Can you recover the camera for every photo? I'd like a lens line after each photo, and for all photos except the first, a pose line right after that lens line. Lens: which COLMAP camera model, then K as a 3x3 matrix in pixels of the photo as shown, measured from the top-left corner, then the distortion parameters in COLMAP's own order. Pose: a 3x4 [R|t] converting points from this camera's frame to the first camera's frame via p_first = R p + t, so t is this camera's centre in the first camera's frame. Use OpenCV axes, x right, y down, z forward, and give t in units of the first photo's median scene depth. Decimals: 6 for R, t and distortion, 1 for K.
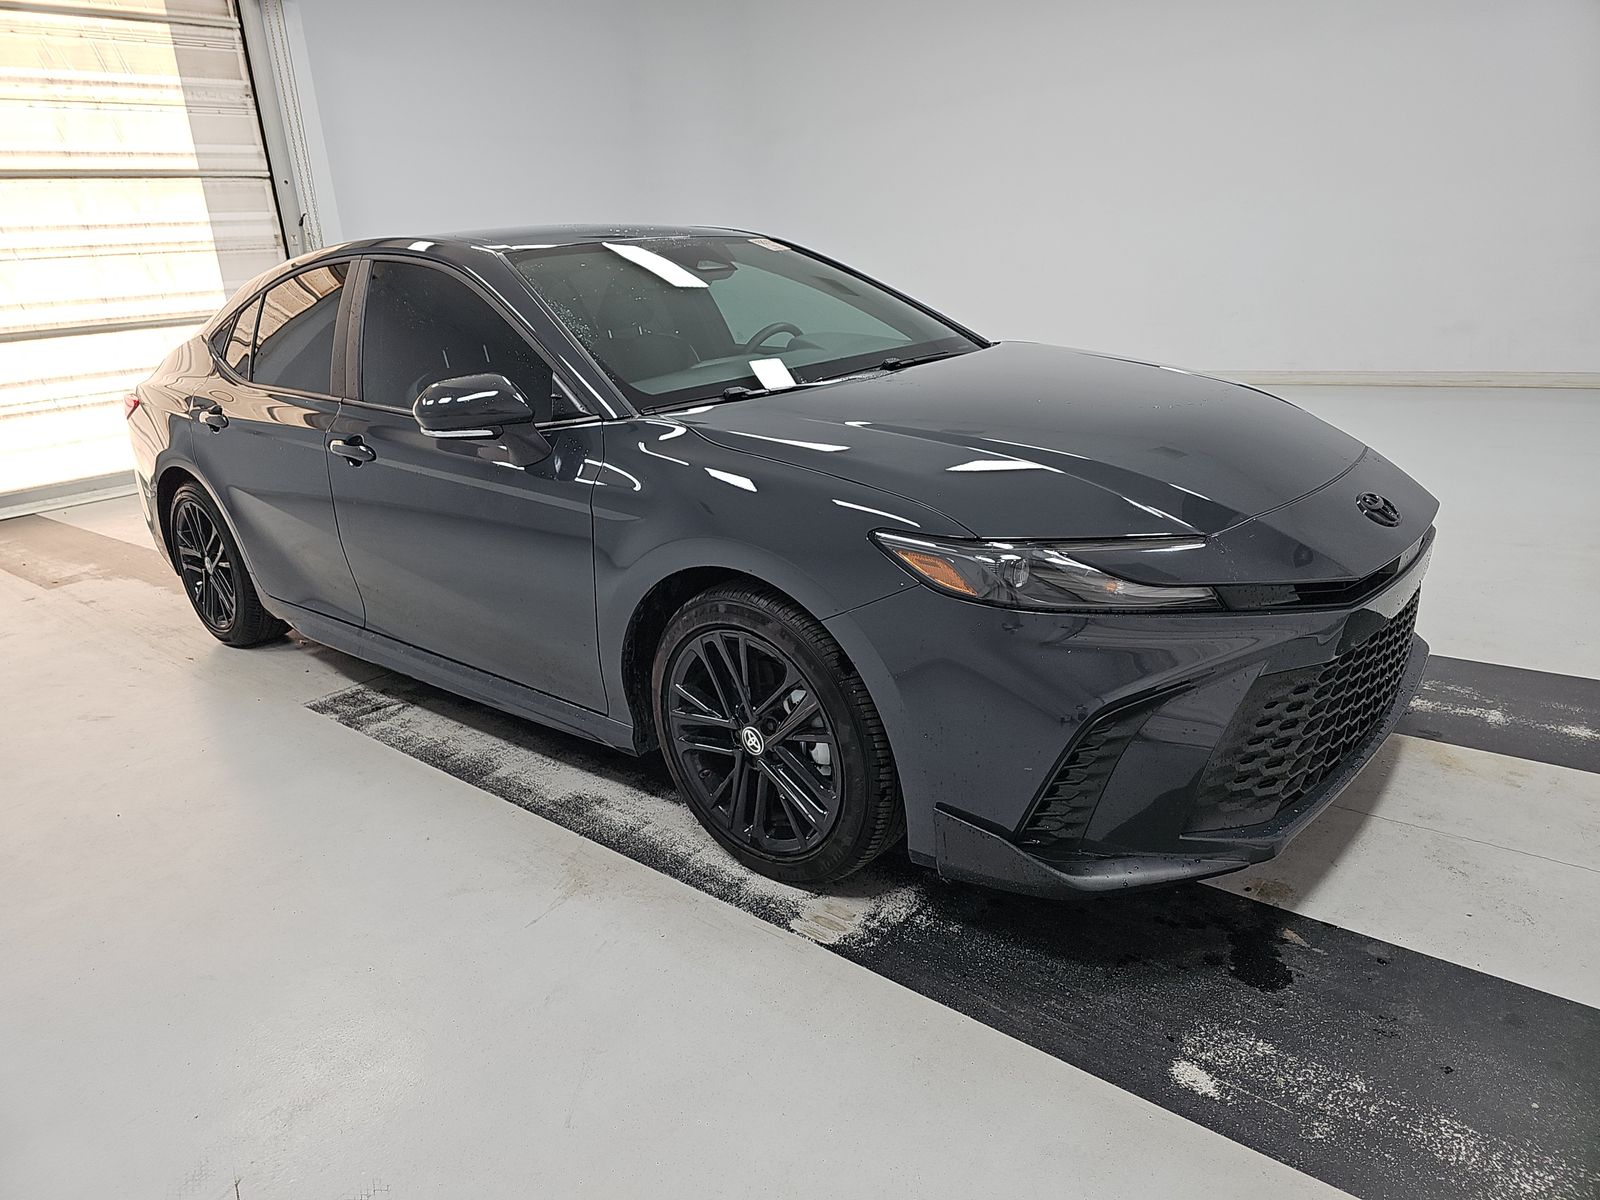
lens RADIAL K [[1061.7, 0, 800.0], [0, 1061.7, 600.0], [0, 0, 1]] dist [0.001695, 0.000169]
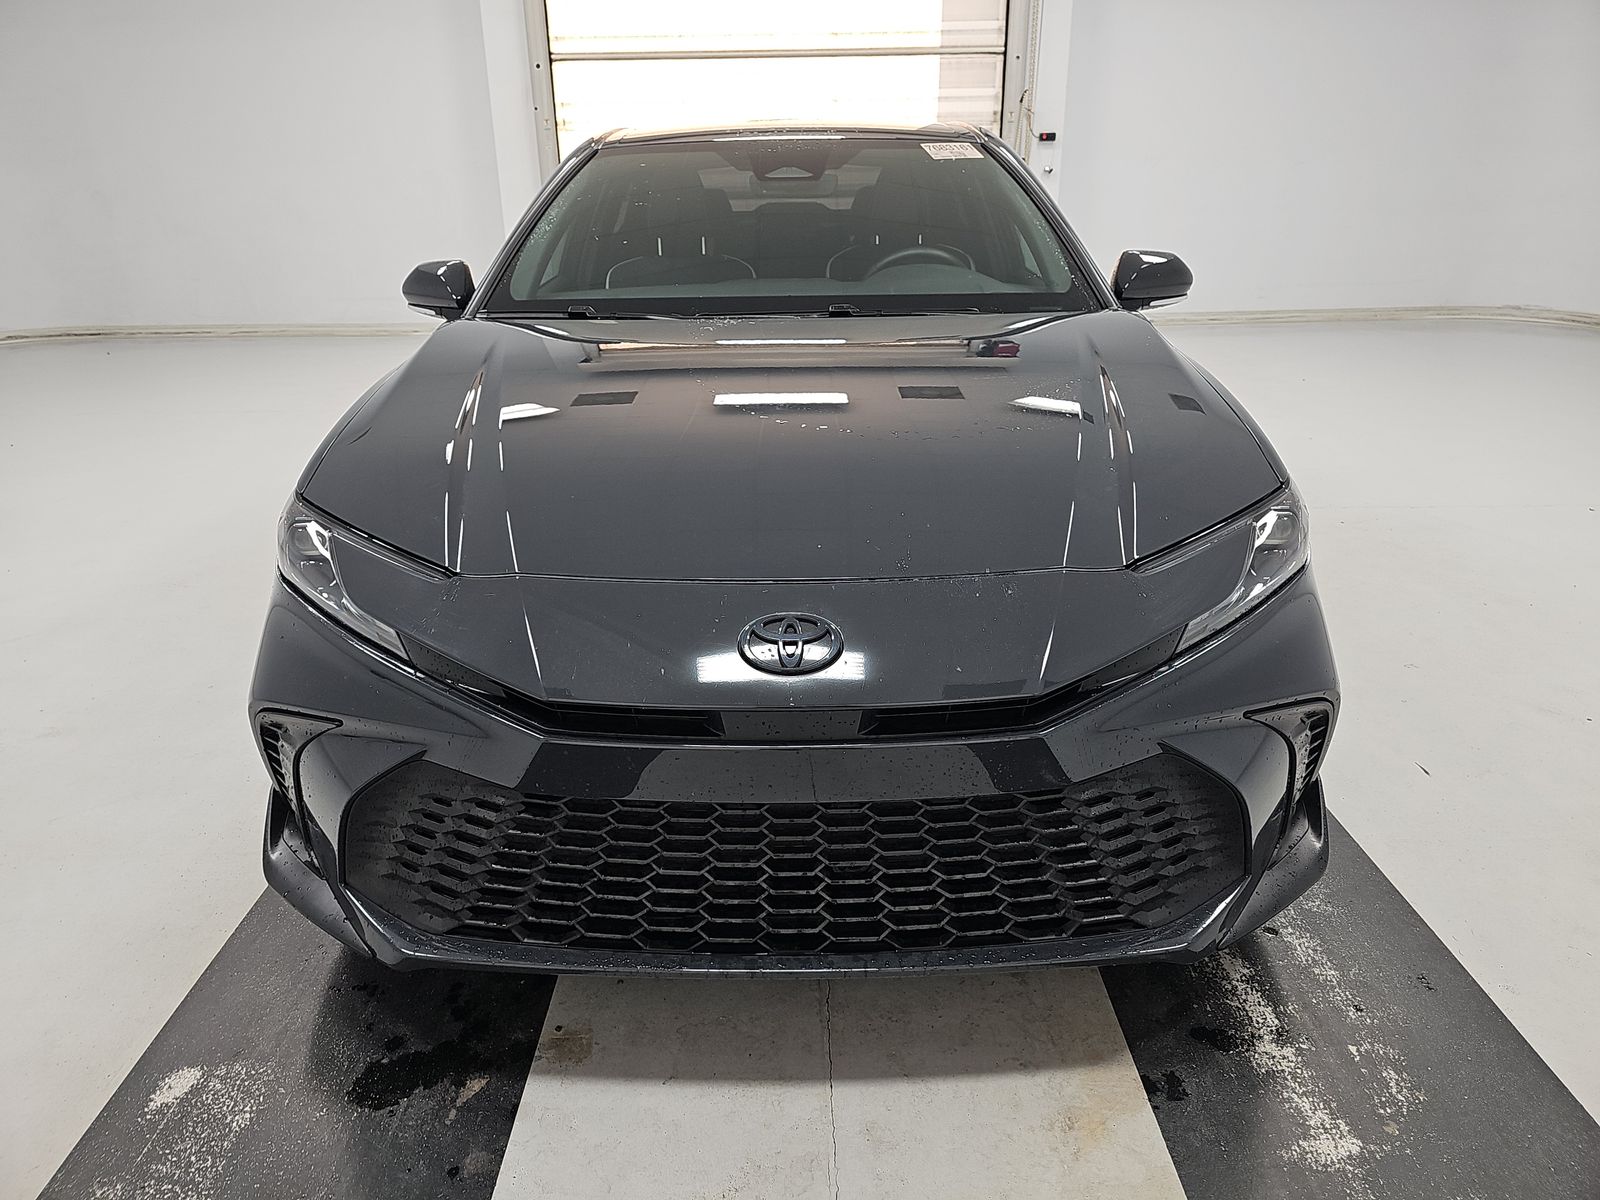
lens RADIAL K [[1097.1, 0, 800.0], [0, 1097.1, 600.0], [0, 0, 1]] dist [0.003278, -0.004800]
pose [[0.648632, 0.329965, -0.685857, 0.737199], [-0.263210, 0.942783, 0.204647, -0.180206], [0.714140, 0.047784, 0.698370, 0.403320]]
